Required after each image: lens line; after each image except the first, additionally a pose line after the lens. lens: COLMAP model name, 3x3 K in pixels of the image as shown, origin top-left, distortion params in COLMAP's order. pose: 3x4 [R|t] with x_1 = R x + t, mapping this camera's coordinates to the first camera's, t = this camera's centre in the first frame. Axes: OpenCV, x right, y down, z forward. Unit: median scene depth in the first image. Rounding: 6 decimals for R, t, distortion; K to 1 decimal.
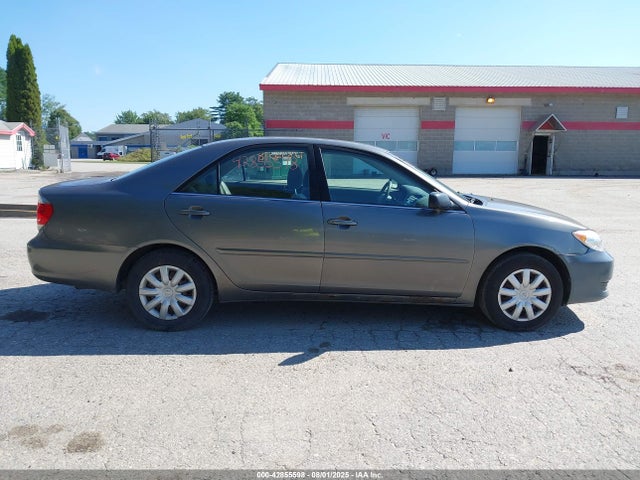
lens RADIAL K [[518.2, 0, 320.0], [0, 518.2, 240.0], [0, 0, 1]] dist [0.003320, 0.002717]
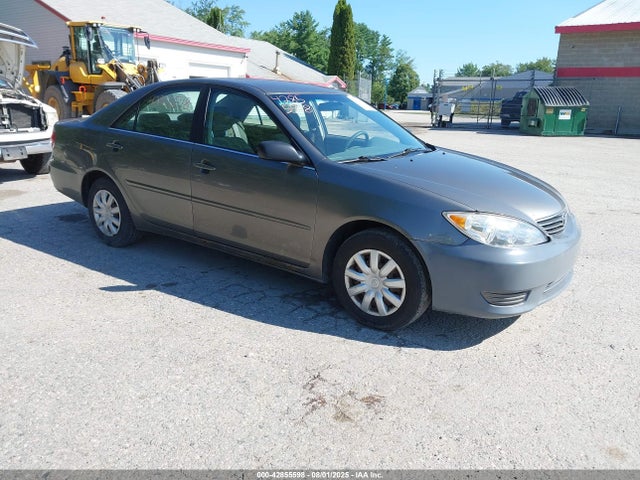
lens RADIAL K [[503.5, 0, 320.0], [0, 503.5, 240.0], [0, 0, 1]] dist [0.026954, -0.010354]
pose [[0.808711, 0.171009, -0.562799, 0.134135], [-0.118428, 0.984549, 0.128985, -0.008114], [0.576161, -0.037660, 0.816468, 0.060891]]
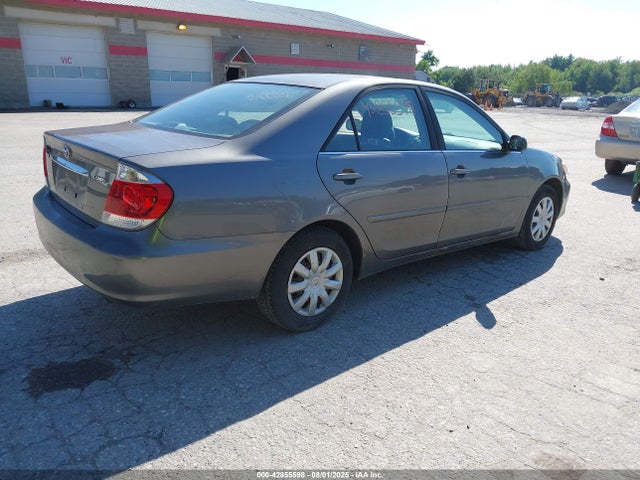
lens RADIAL K [[518.2, 0, 320.0], [0, 518.2, 240.0], [0, 0, 1]] dist [0.003320, 0.002717]
pose [[0.767299, -0.168308, 0.618809, -0.136965], [0.085308, 0.983158, 0.161627, -0.015472], [-0.635590, -0.071227, 0.768734, 0.072059]]
